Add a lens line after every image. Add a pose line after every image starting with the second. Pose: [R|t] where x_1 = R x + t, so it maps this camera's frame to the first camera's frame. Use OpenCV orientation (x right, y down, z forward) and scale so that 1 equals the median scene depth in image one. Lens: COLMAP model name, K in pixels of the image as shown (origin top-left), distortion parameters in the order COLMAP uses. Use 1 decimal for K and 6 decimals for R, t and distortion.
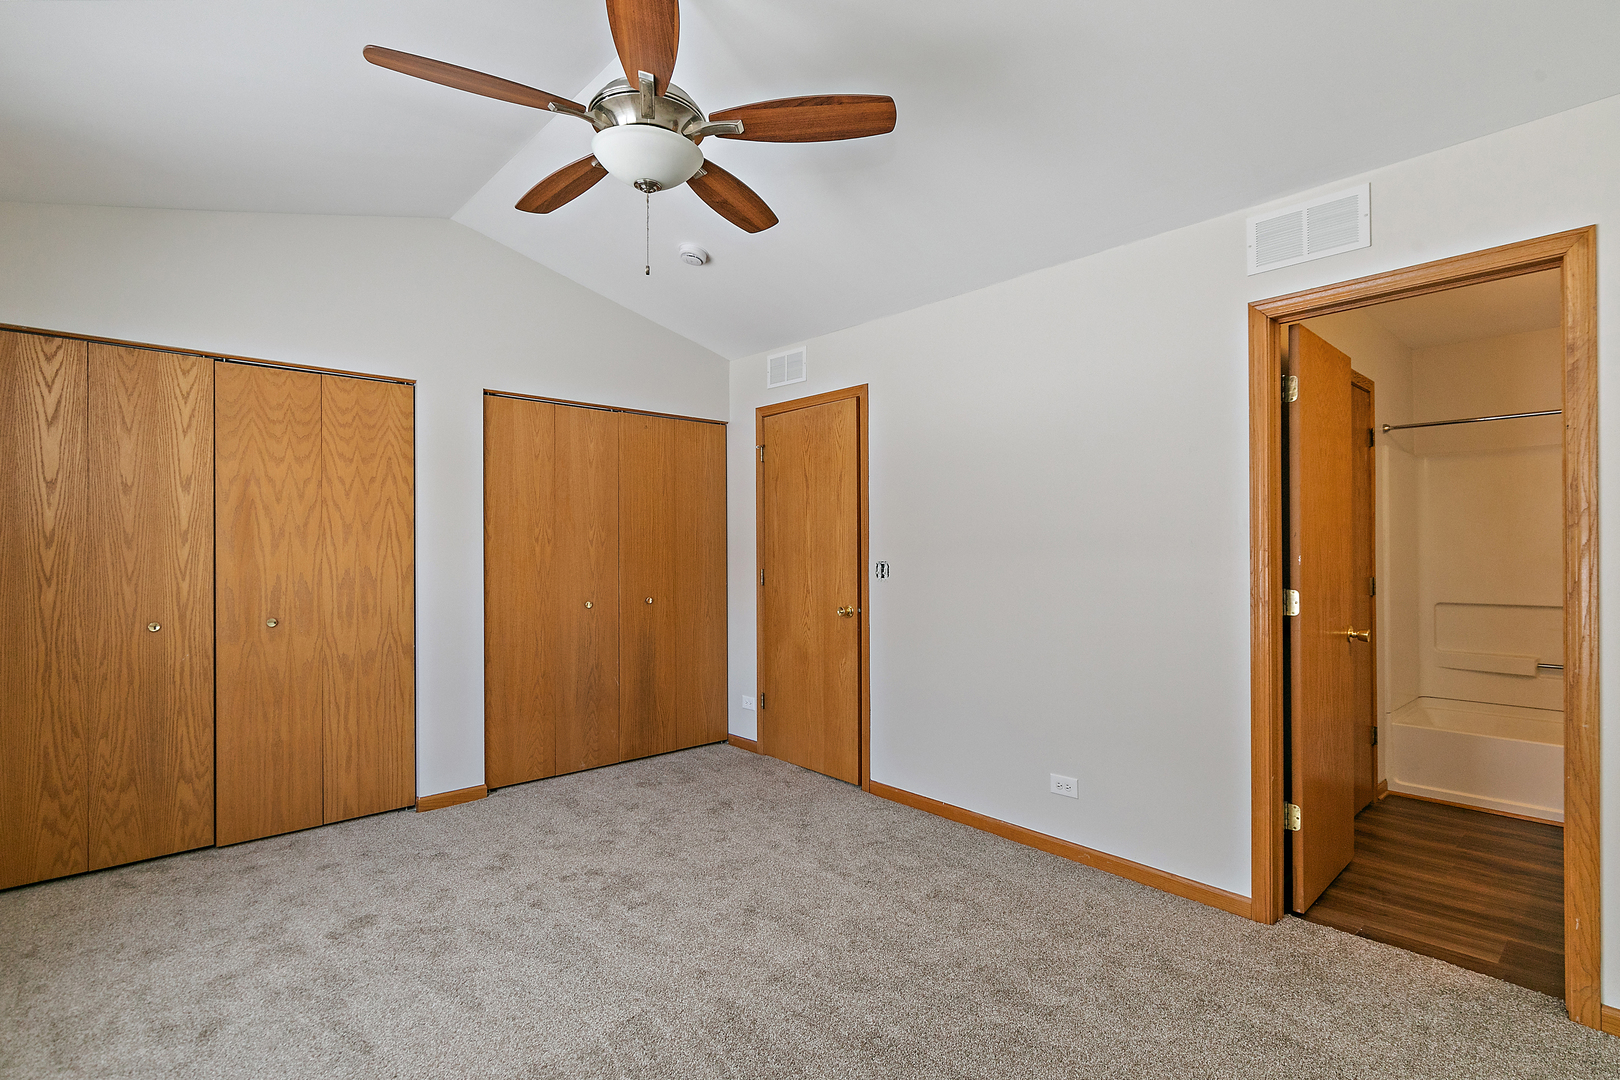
lens RADIAL K [[786.1, 0, 809.2], [0, 786.1, 545.4], [0, 0, 1]] dist [-0.001106, 0.000600]
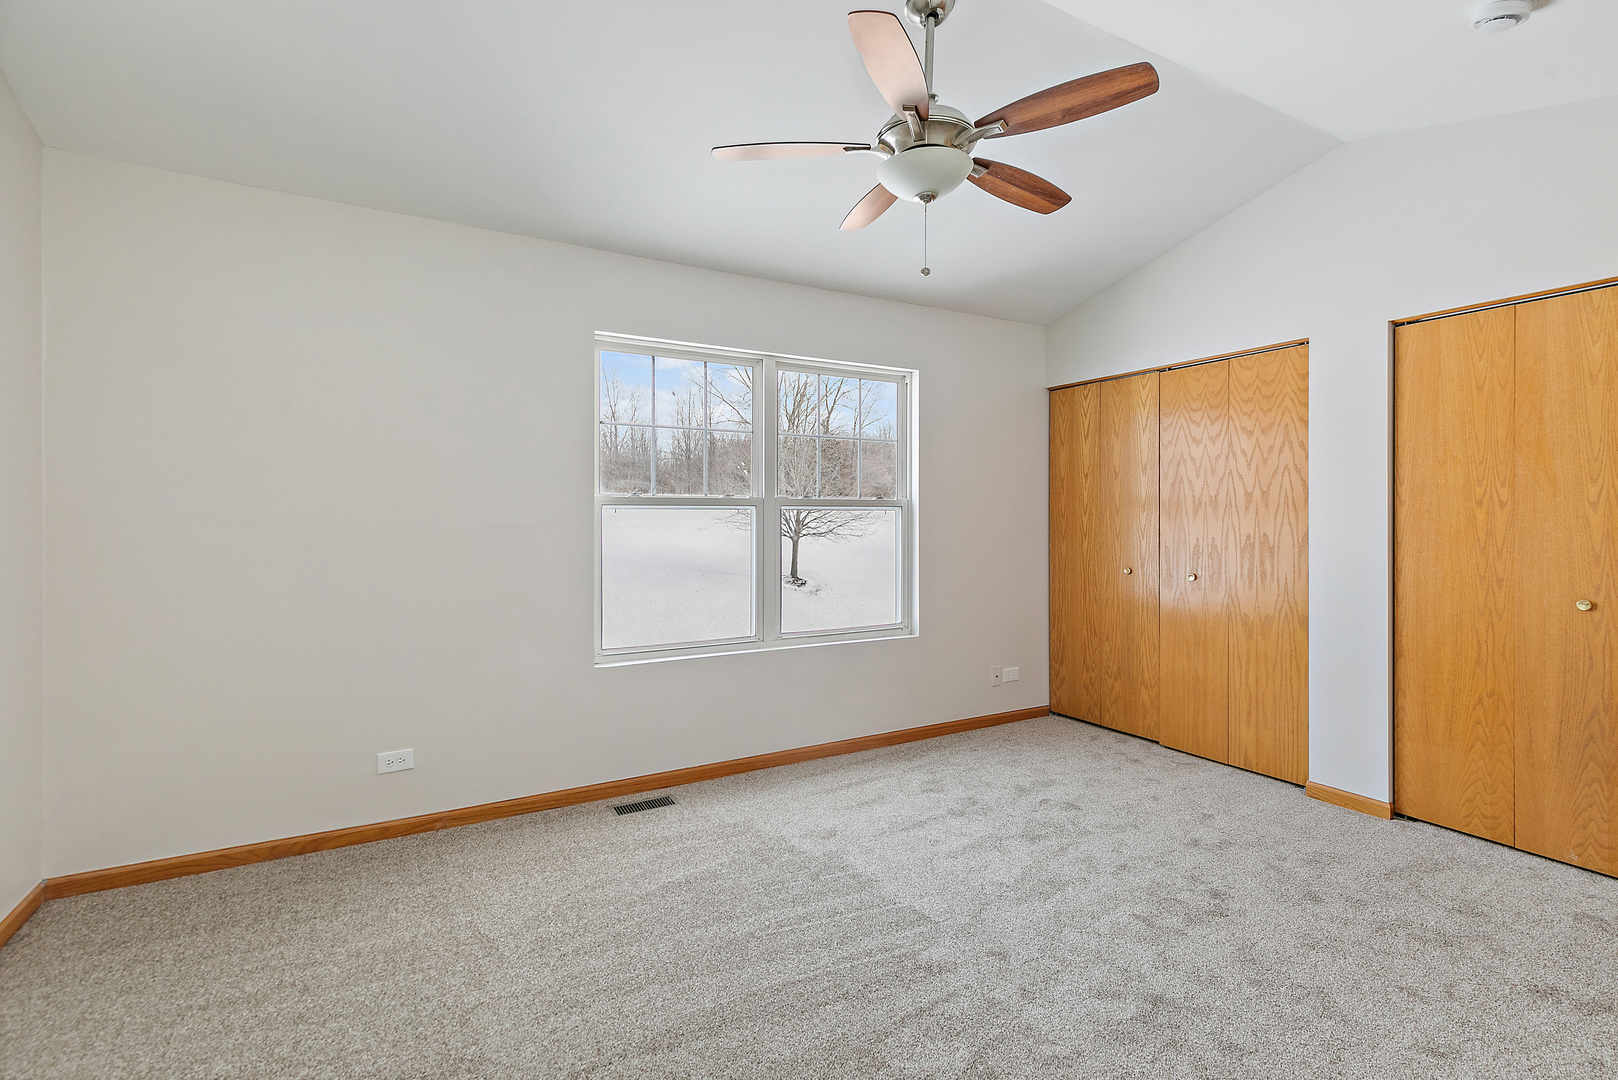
lens RADIAL K [[737.2, 0, 799.2], [0, 737.2, 515.5], [0, 0, 1]] dist [0.001634, 0.000025]
pose [[-0.233584, -0.002987, -0.972332, 0.539786], [0.000735, 0.999994, -0.003249, 0.006352], [0.972336, -0.001474, -0.233580, 0.654620]]
